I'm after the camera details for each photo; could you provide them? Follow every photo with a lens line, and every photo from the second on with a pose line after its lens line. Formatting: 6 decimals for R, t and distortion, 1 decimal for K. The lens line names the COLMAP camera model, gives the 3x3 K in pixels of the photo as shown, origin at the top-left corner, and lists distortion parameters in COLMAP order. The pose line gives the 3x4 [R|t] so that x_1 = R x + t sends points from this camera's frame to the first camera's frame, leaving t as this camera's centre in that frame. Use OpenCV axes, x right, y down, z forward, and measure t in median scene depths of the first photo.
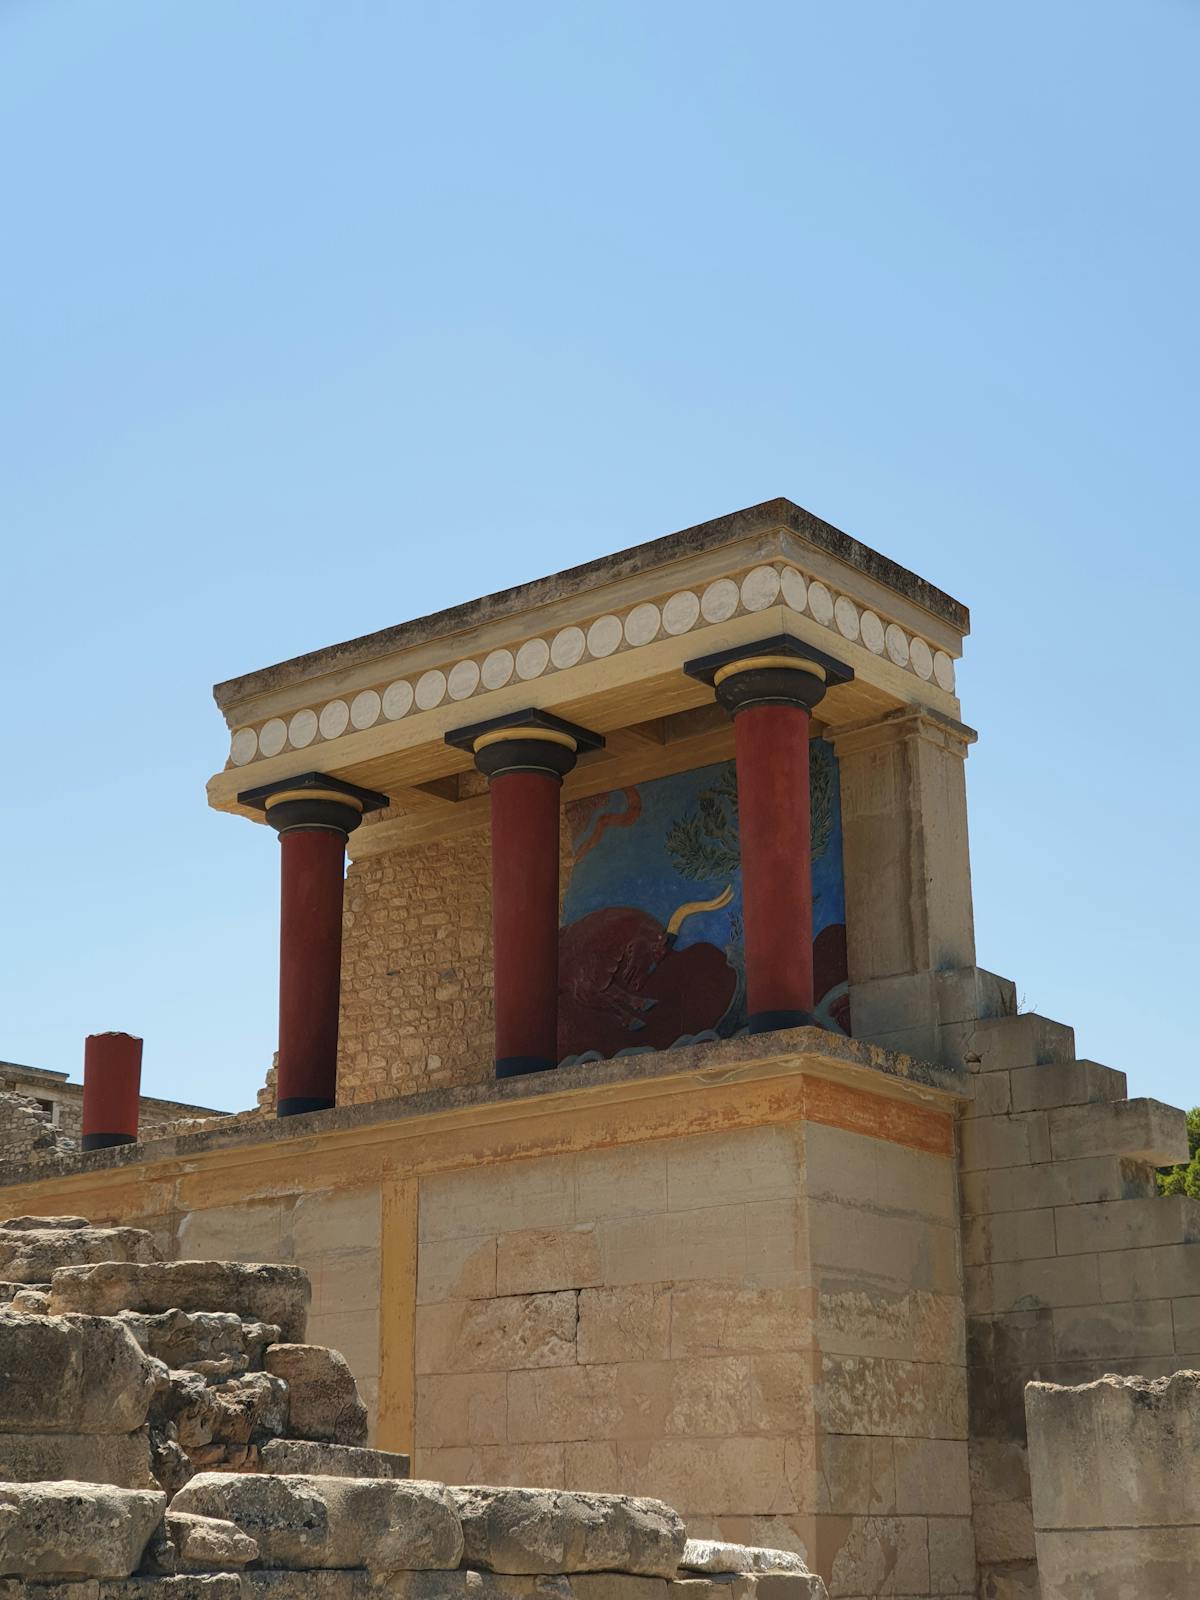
lens RADIAL K [[2405.1, 0, 602.4], [0, 2405.1, 841.3], [0, 0, 1]] dist [0.110728, -0.134347]
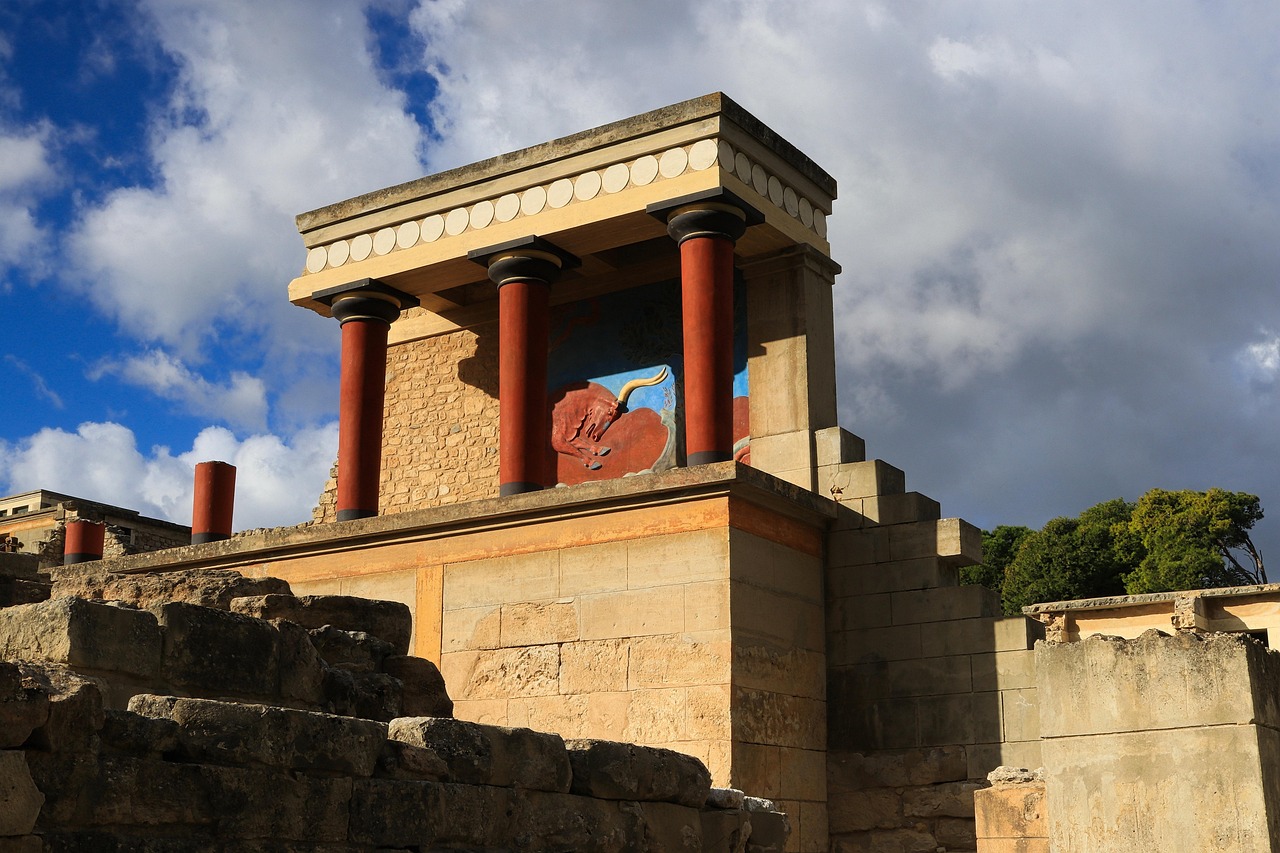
lens RADIAL K [[1688.5, 0, 640.0], [0, 1688.5, 426.5], [0, 0, 1]] dist [-0.041862, 0.037861]
pose [[0.995429, 0.032188, 0.089919, -0.055532], [-0.034810, 0.999009, 0.027747, 0.028490], [-0.088936, -0.030751, 0.995563, 0.012309]]
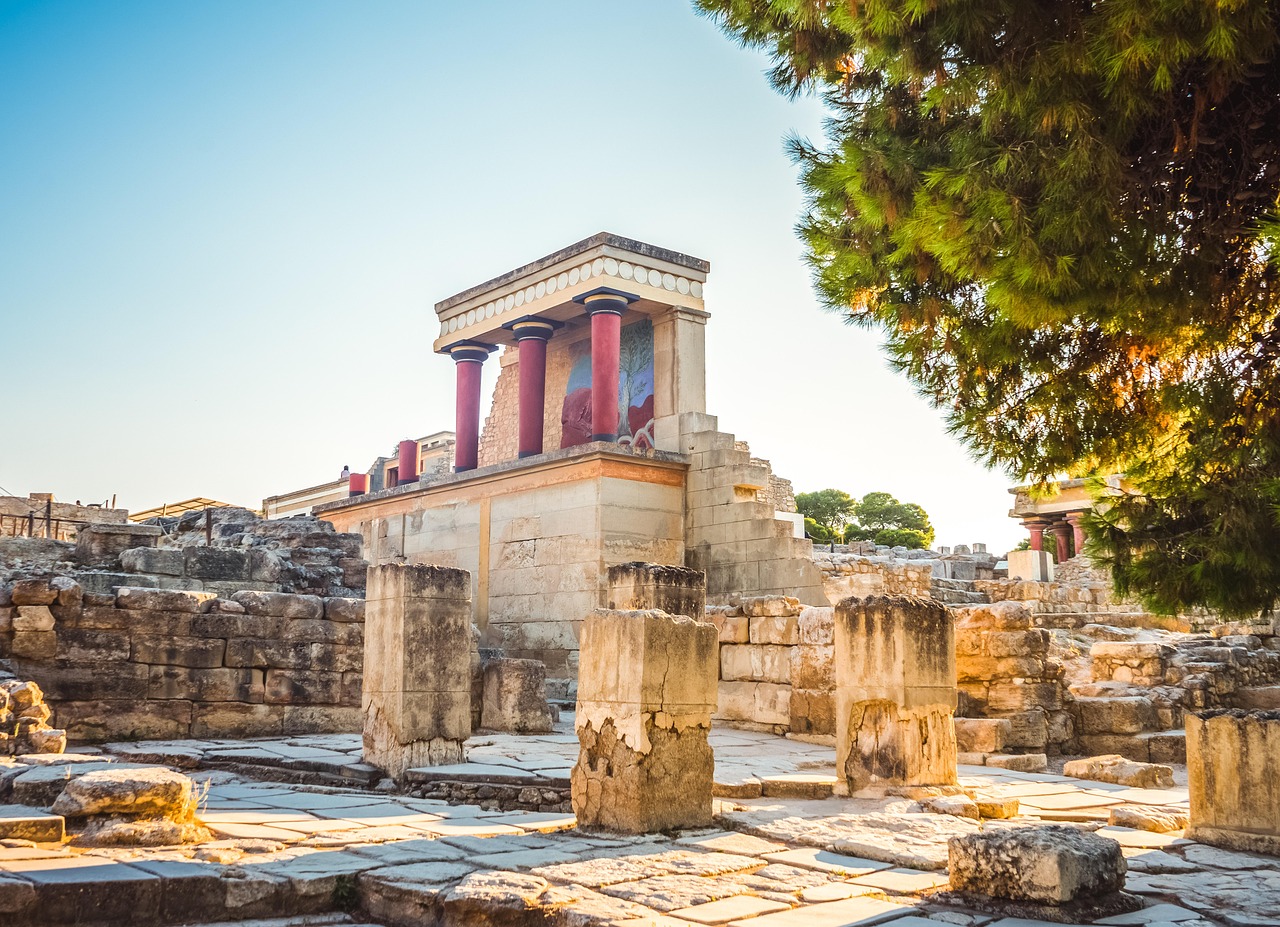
lens RADIAL K [[1283.7, 0, 554.2], [0, 1283.7, 430.4], [0, 0, 1]] dist [-0.082175, -0.001777]
pose [[0.963848, -0.025690, -0.265211, 0.378685], [0.052853, 0.993997, 0.095795, -0.066392], [0.261157, -0.106349, 0.959420, -0.331319]]
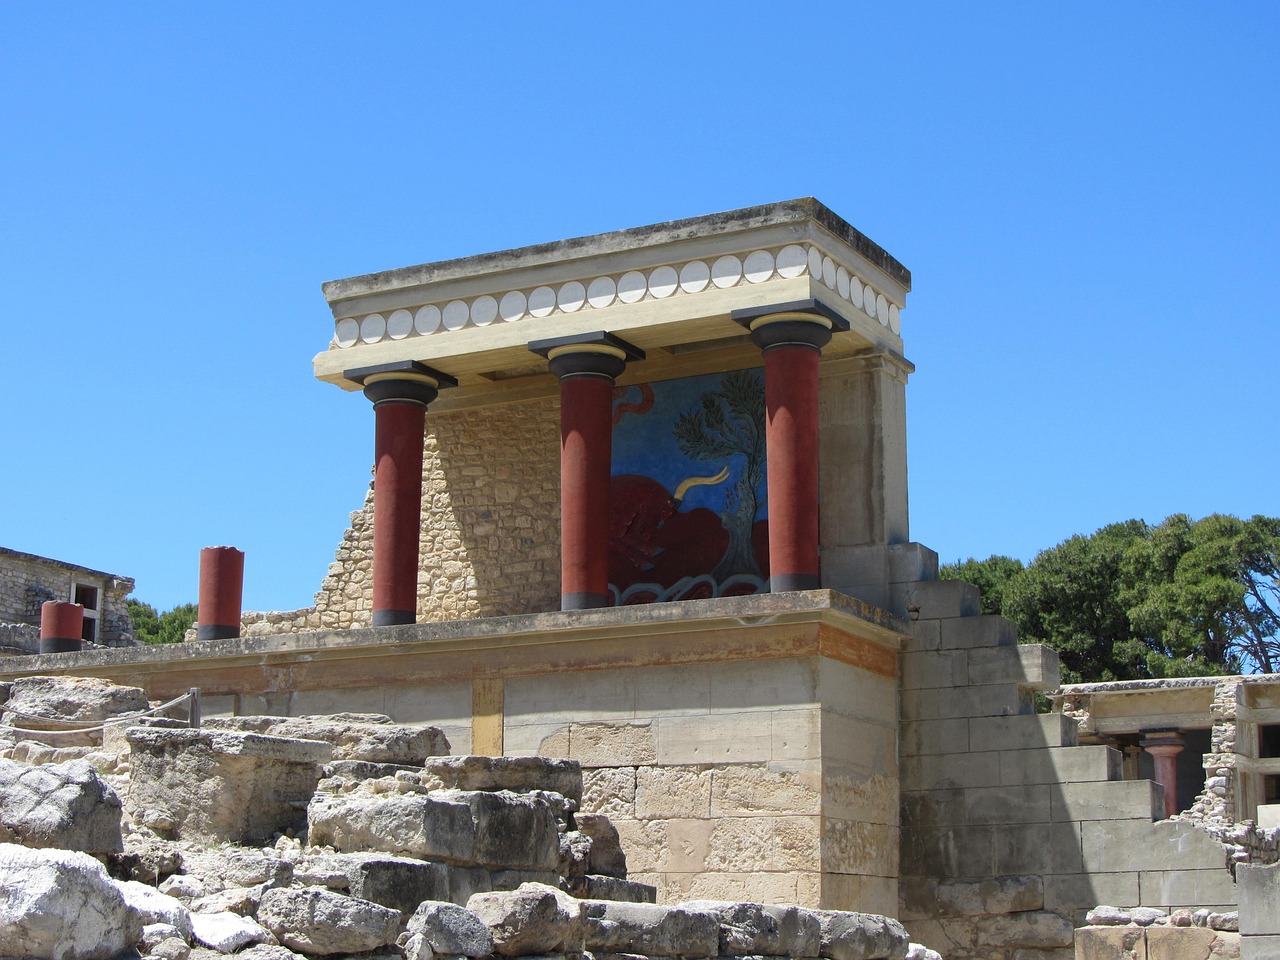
lens RADIAL K [[2232.4, 0, 640.0], [0, 2232.4, 480.0], [0, 0, 1]] dist [-0.011885, -0.939756]
pose [[0.984530, 0.052930, 0.167030, -0.223946], [-0.065411, 0.995391, 0.070125, -0.065083], [-0.162548, -0.079966, 0.983455, -0.235577]]
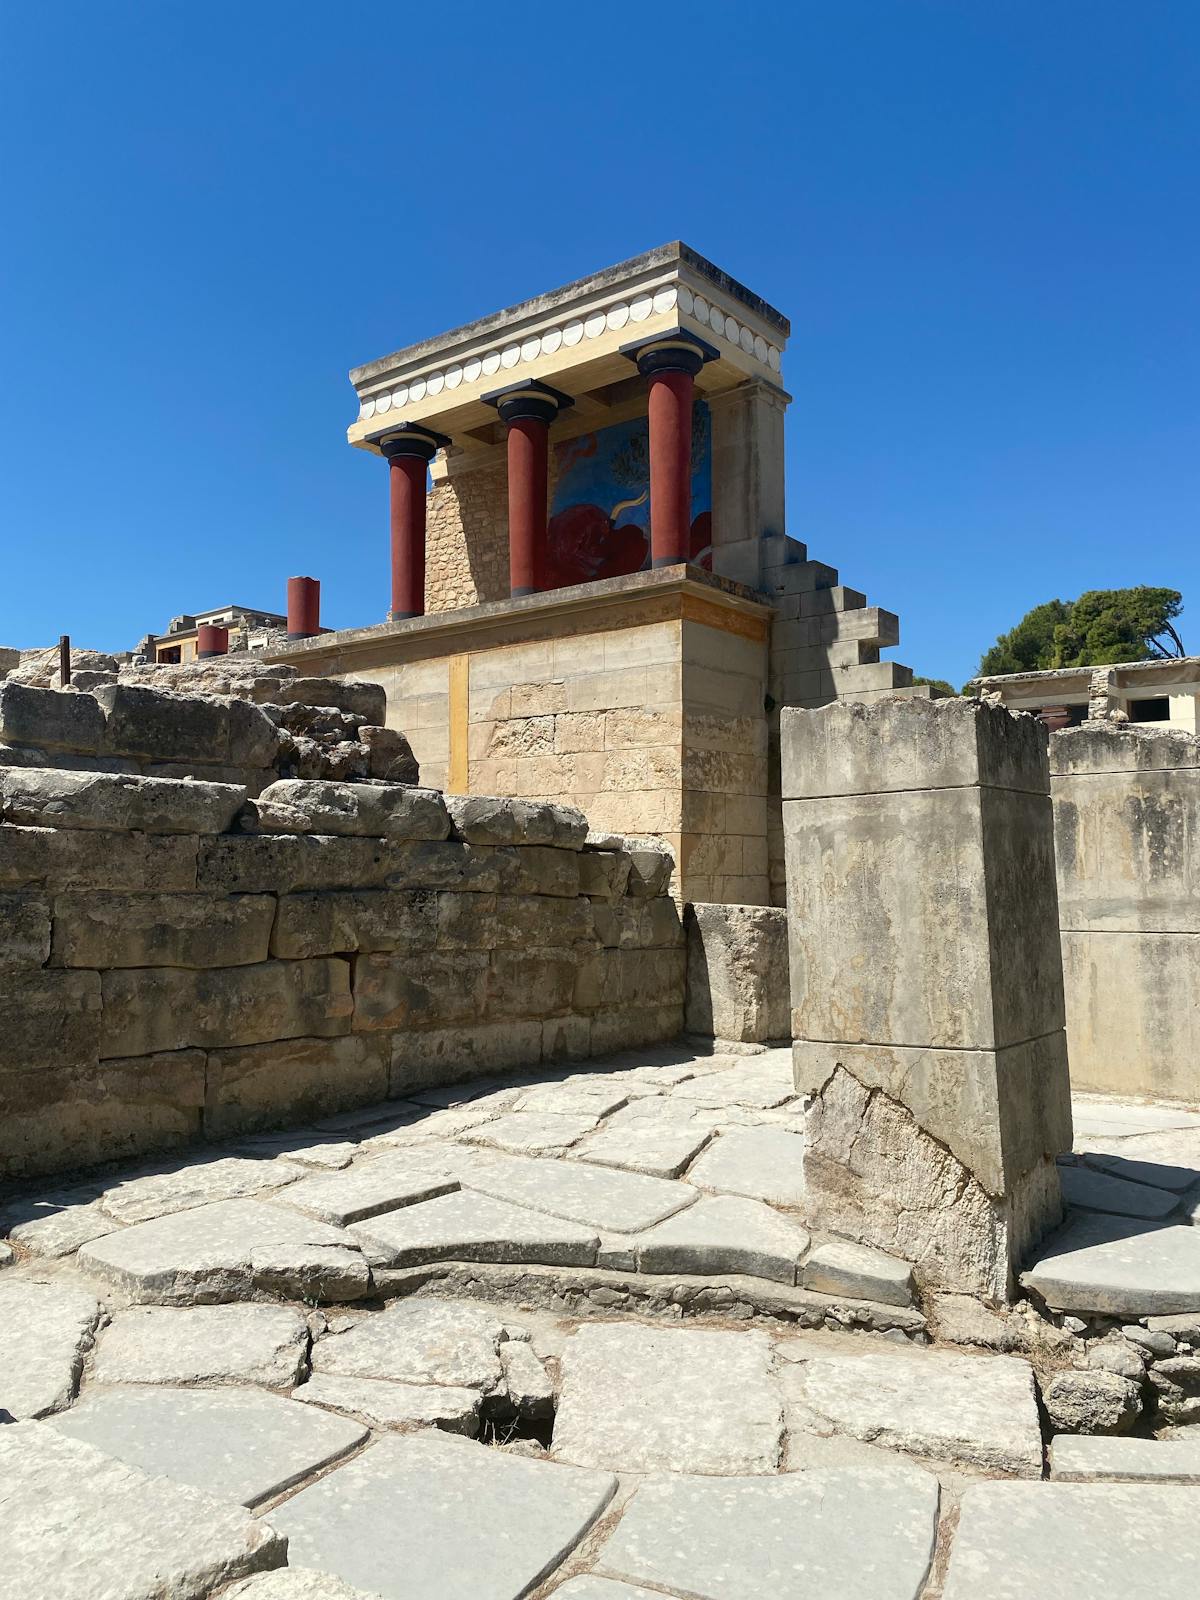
lens RADIAL K [[1224.5, 0, 591.8], [0, 1224.5, 801.6], [0, 0, 1]] dist [0.071516, -0.005509]
pose [[0.999957, 0.007600, -0.005337, 0.022524], [-0.006191, 0.973925, 0.226785, 0.039911], [0.006922, -0.226742, 0.973930, 0.089942]]
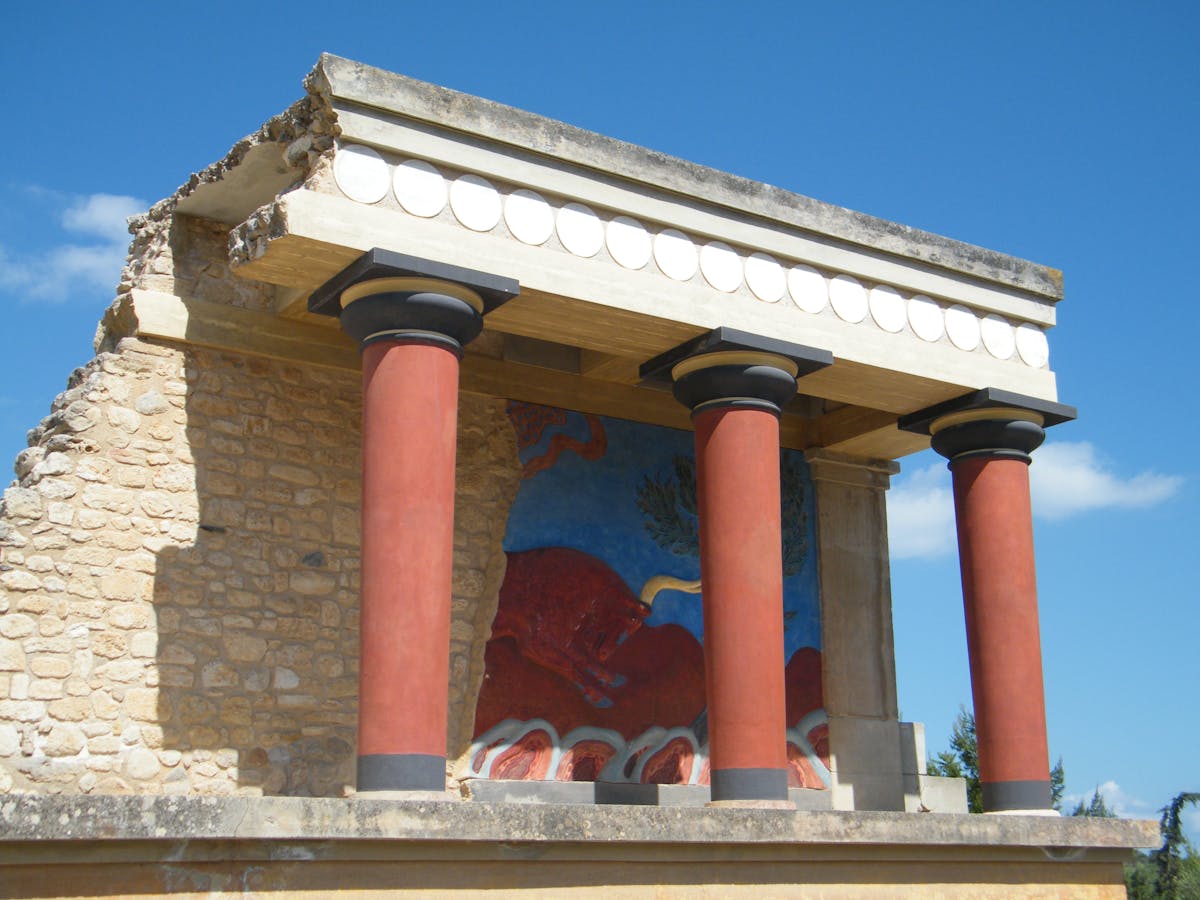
lens RADIAL K [[1568.9, 0, 599.0], [0, 1568.9, 406.2], [0, 0, 1]] dist [-0.103496, 0.512708]
pose [[0.309944, 0.287530, 0.906235, -0.579101], [-0.272748, 0.940000, -0.204959, 0.103486], [-0.910792, -0.183648, 0.369771, 0.925073]]
